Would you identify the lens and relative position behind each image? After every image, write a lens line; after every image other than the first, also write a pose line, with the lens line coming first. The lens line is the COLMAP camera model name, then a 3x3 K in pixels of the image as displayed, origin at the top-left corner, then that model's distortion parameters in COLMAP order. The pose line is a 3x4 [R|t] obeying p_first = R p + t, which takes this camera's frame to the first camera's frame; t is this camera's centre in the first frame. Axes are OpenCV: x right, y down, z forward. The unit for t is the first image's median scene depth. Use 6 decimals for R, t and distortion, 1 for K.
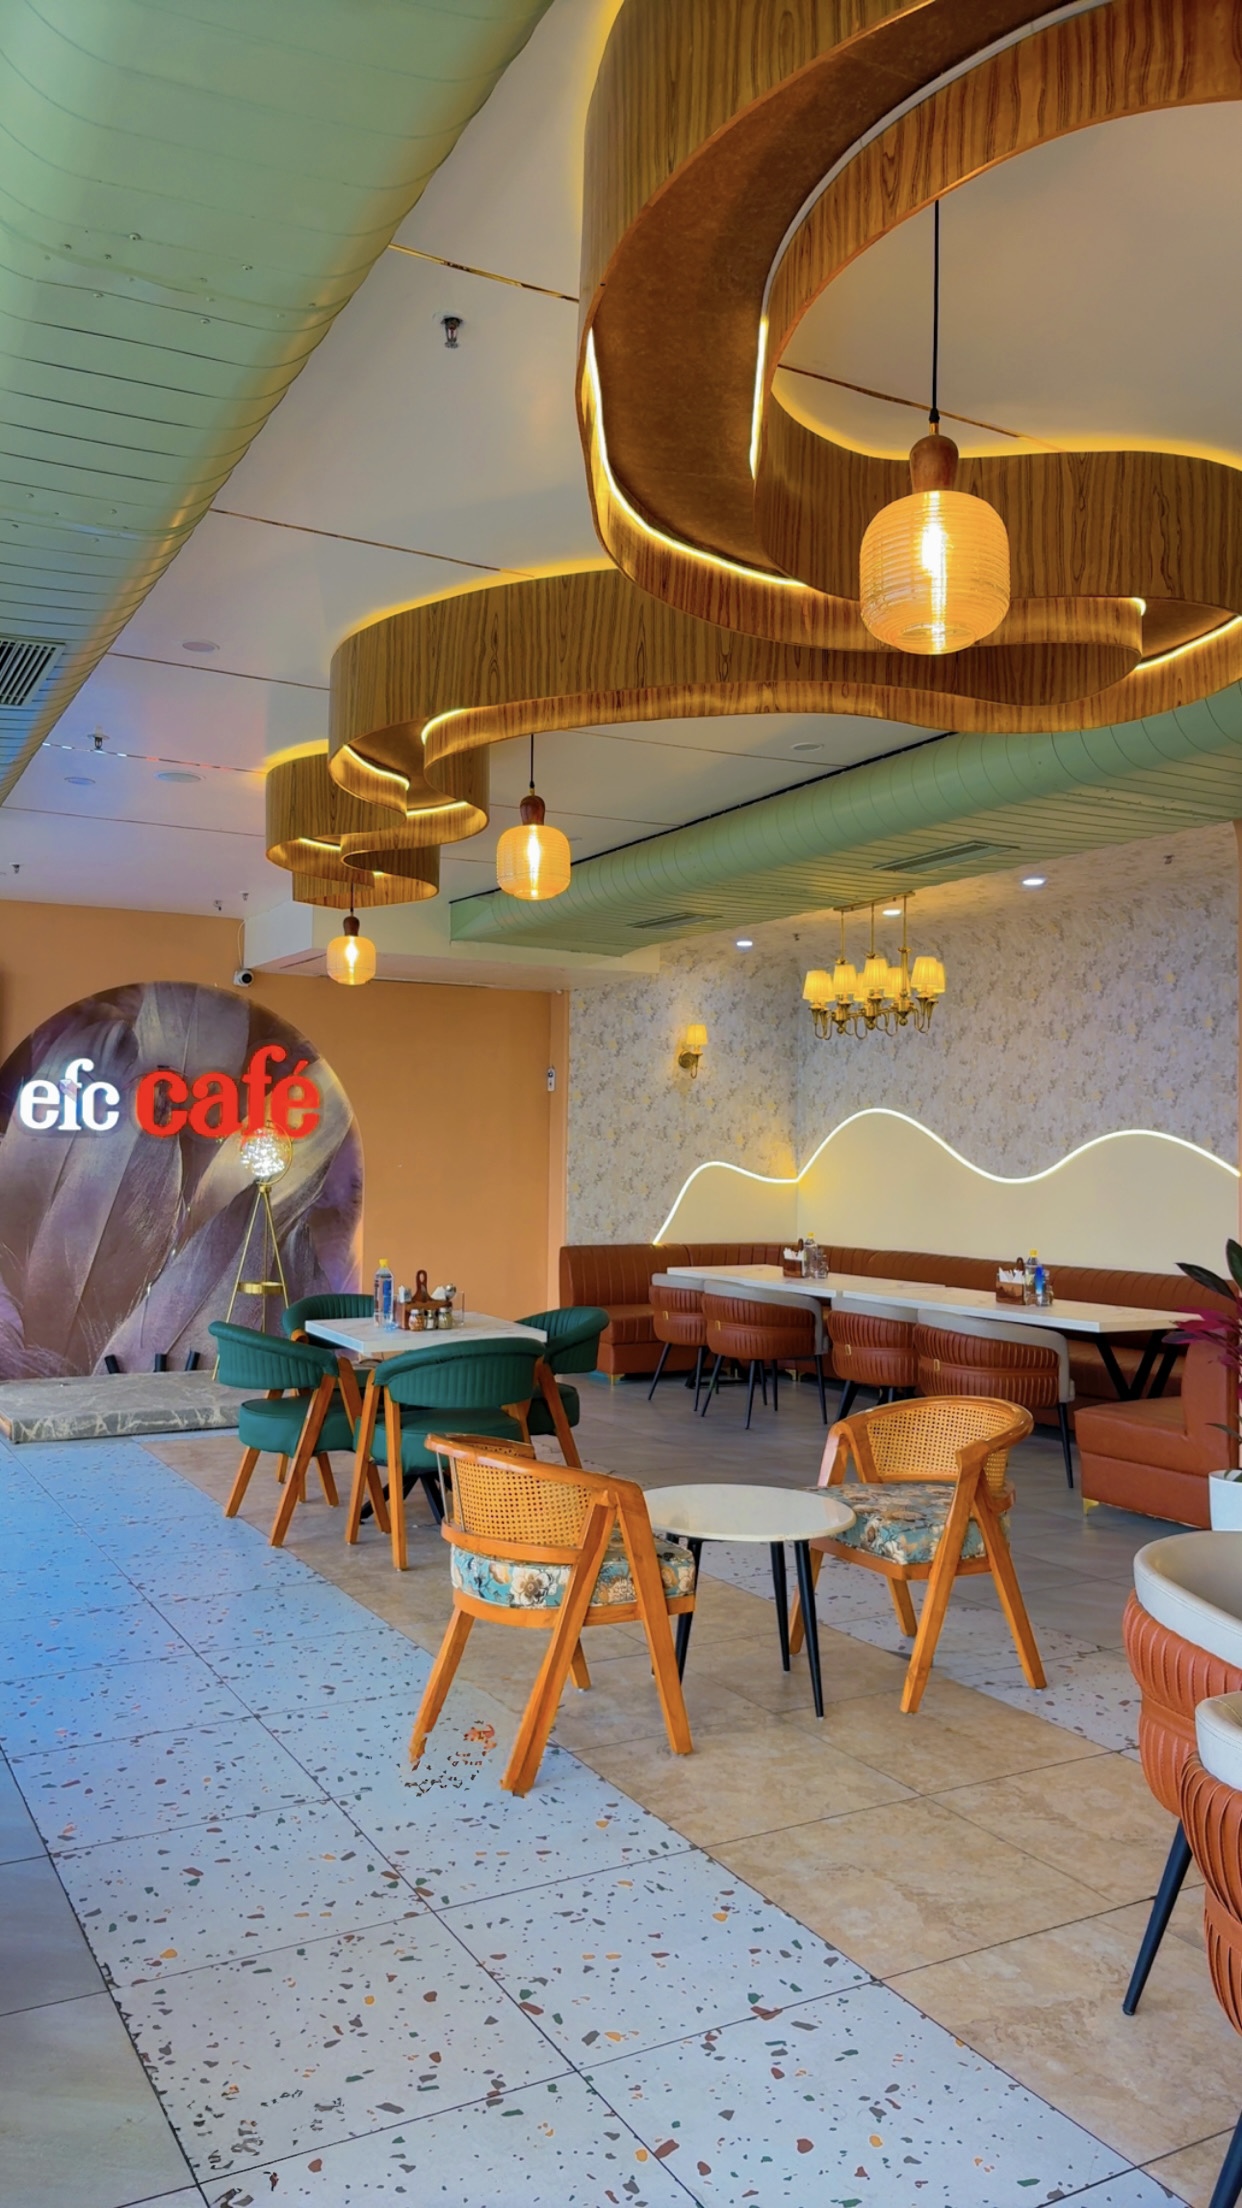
lens RADIAL K [[1606.2, 0, 648.5], [0, 1606.2, 1117.8], [0, 0, 1]] dist [0.027161, -0.039529]
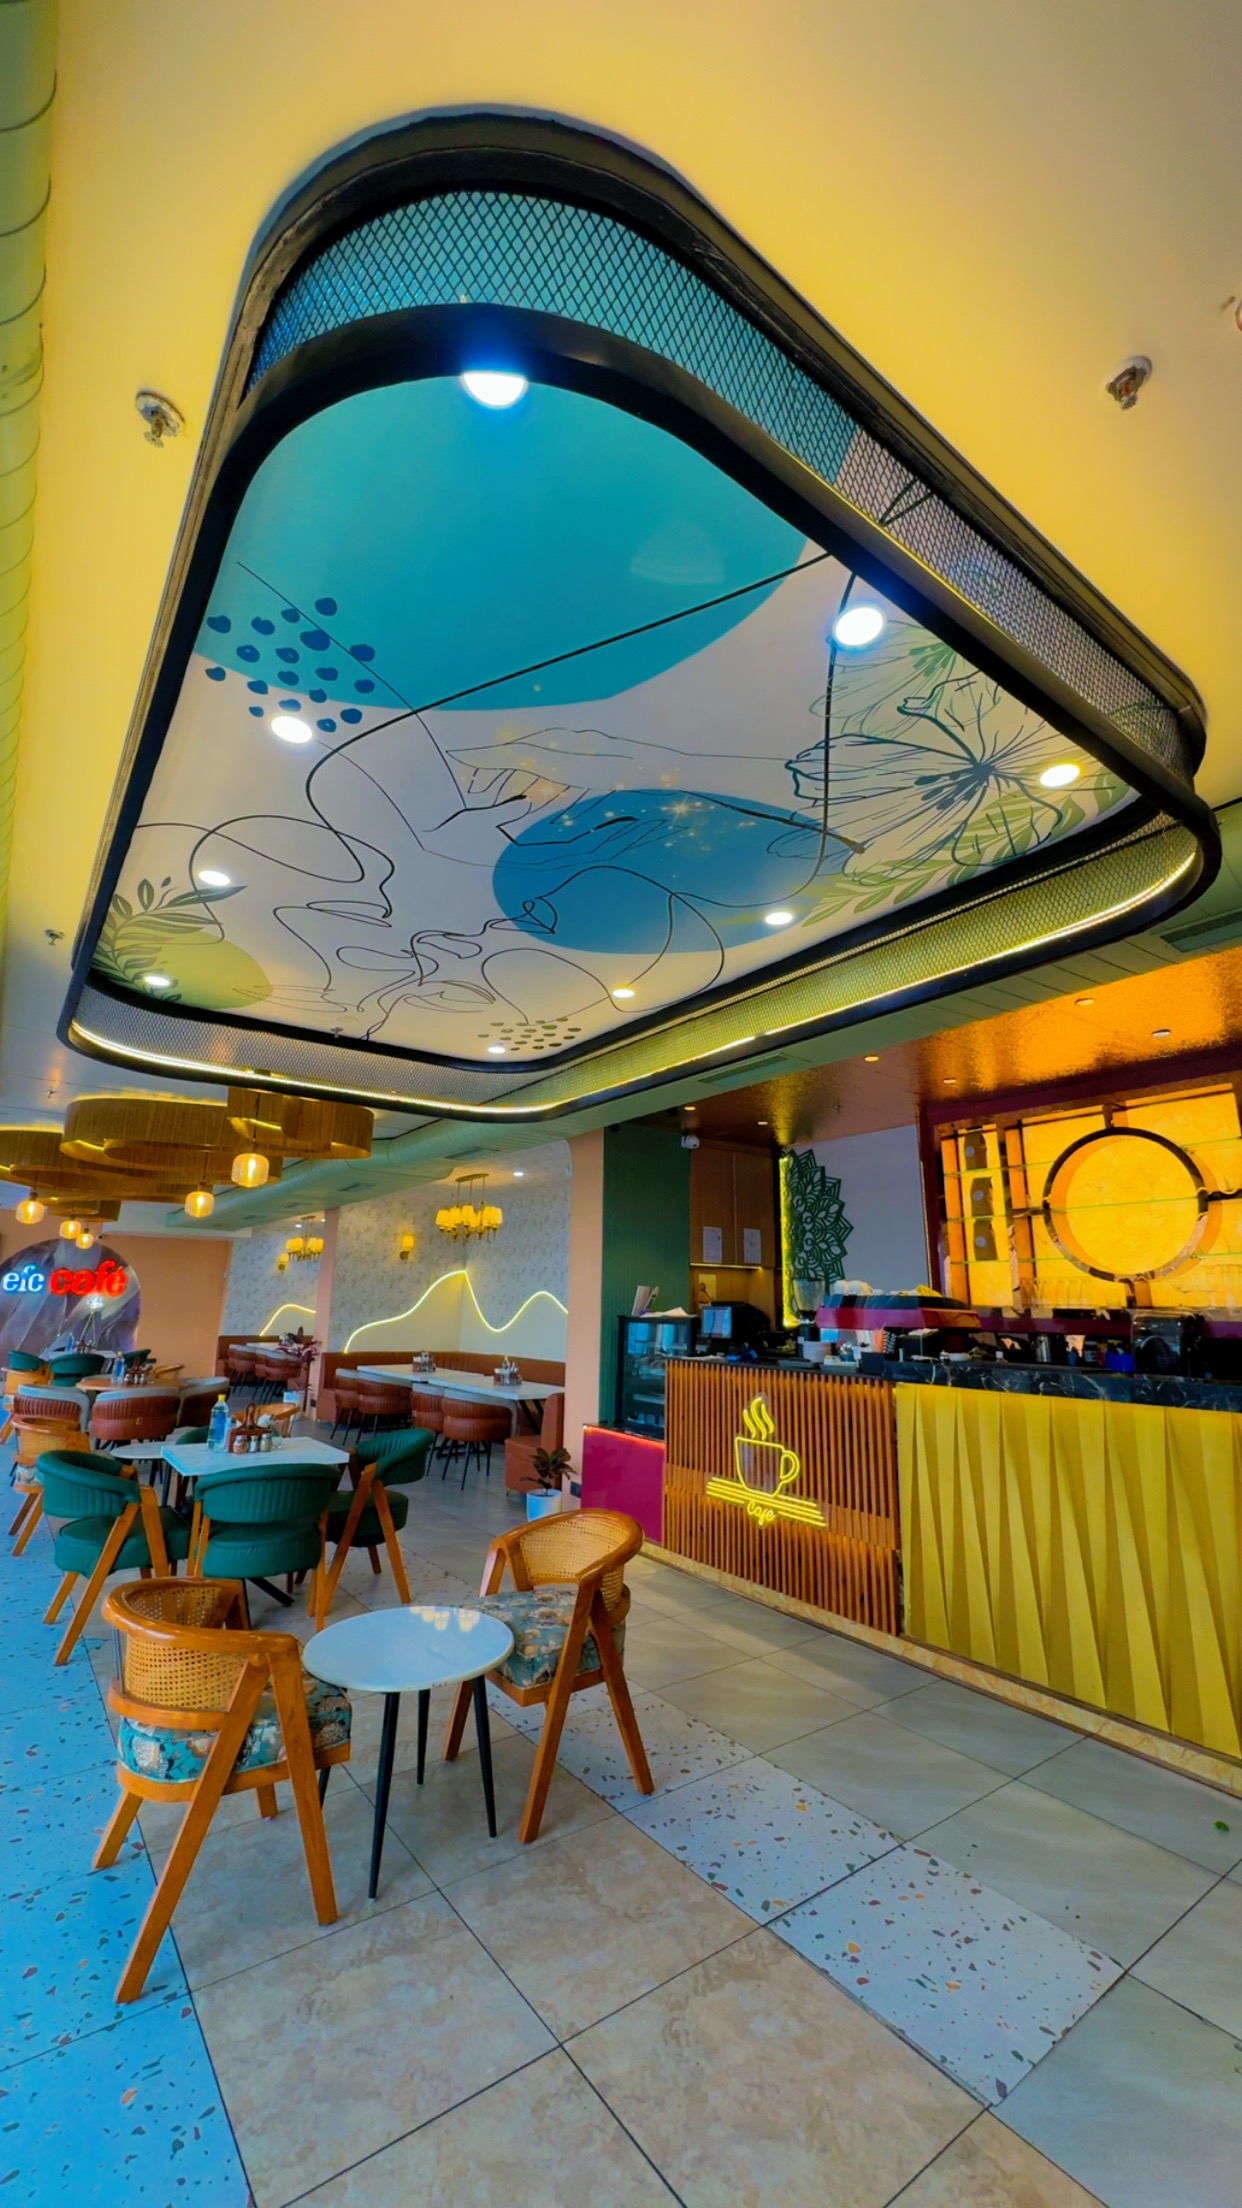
lens RADIAL K [[846.3, 0, 621.1], [0, 846.3, 1104.2], [0, 0, 1]] dist [-0.000313, -0.000141]
pose [[0.992790, 0.035875, 0.114370, 0.495664], [-0.011398, 0.978091, -0.207868, -0.015801], [-0.119321, 0.205065, 0.971448, -0.628417]]
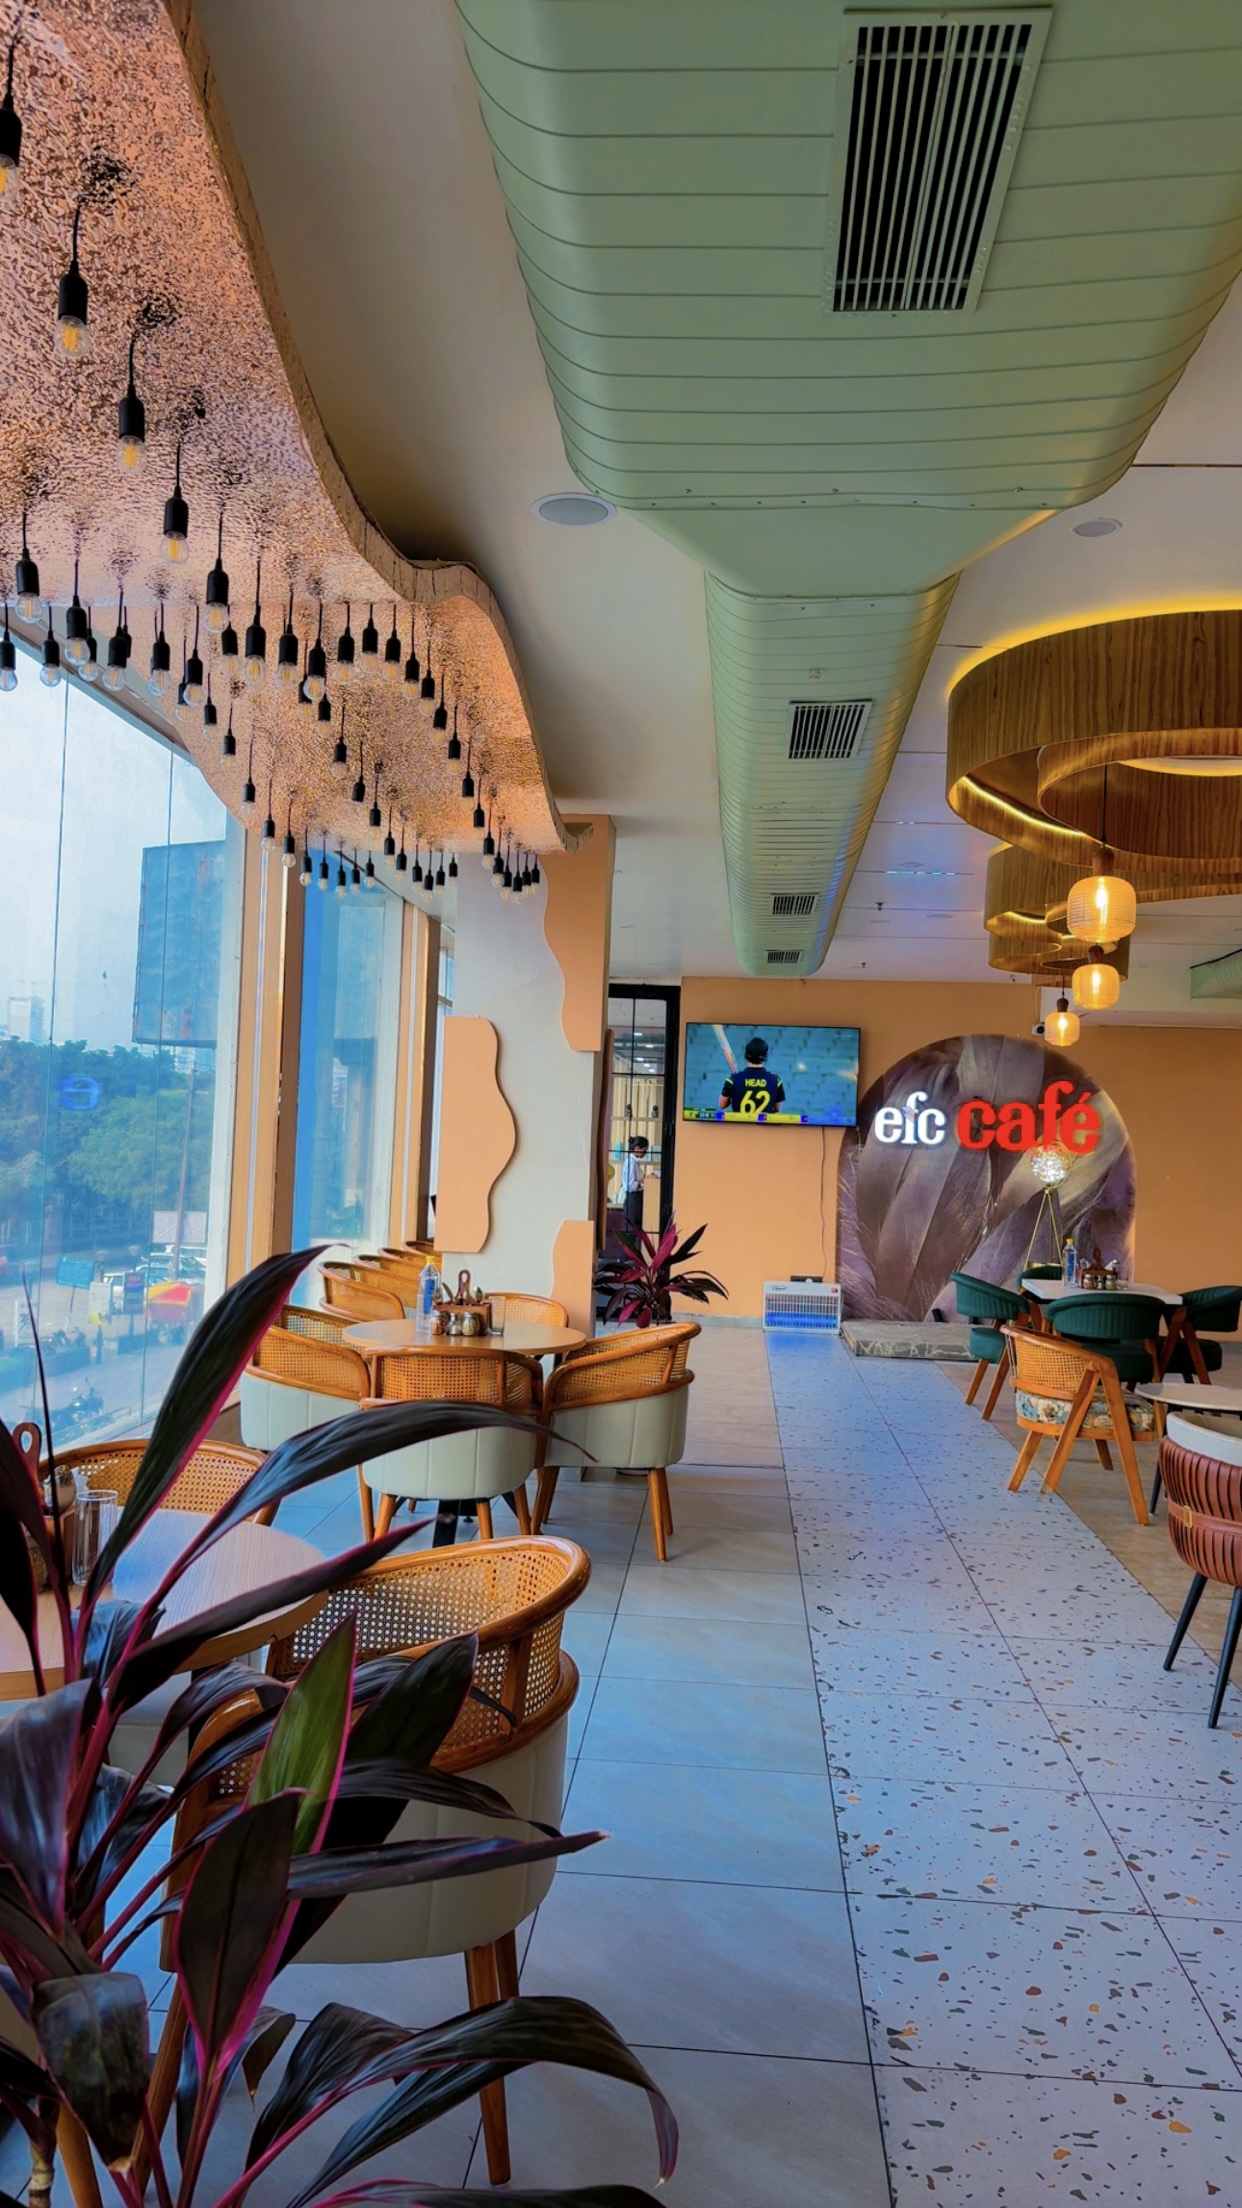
lens RADIAL K [[1606.2, 0, 589.3], [0, 1606.2, 1099.3], [0, 0, 1]] dist [0.027161, -0.039529]
pose [[0.820692, 0.005283, -0.571346, 0.200043], [-0.015434, 0.999797, -0.012925, -0.007993], [0.571162, 0.019426, 0.820607, -0.286735]]
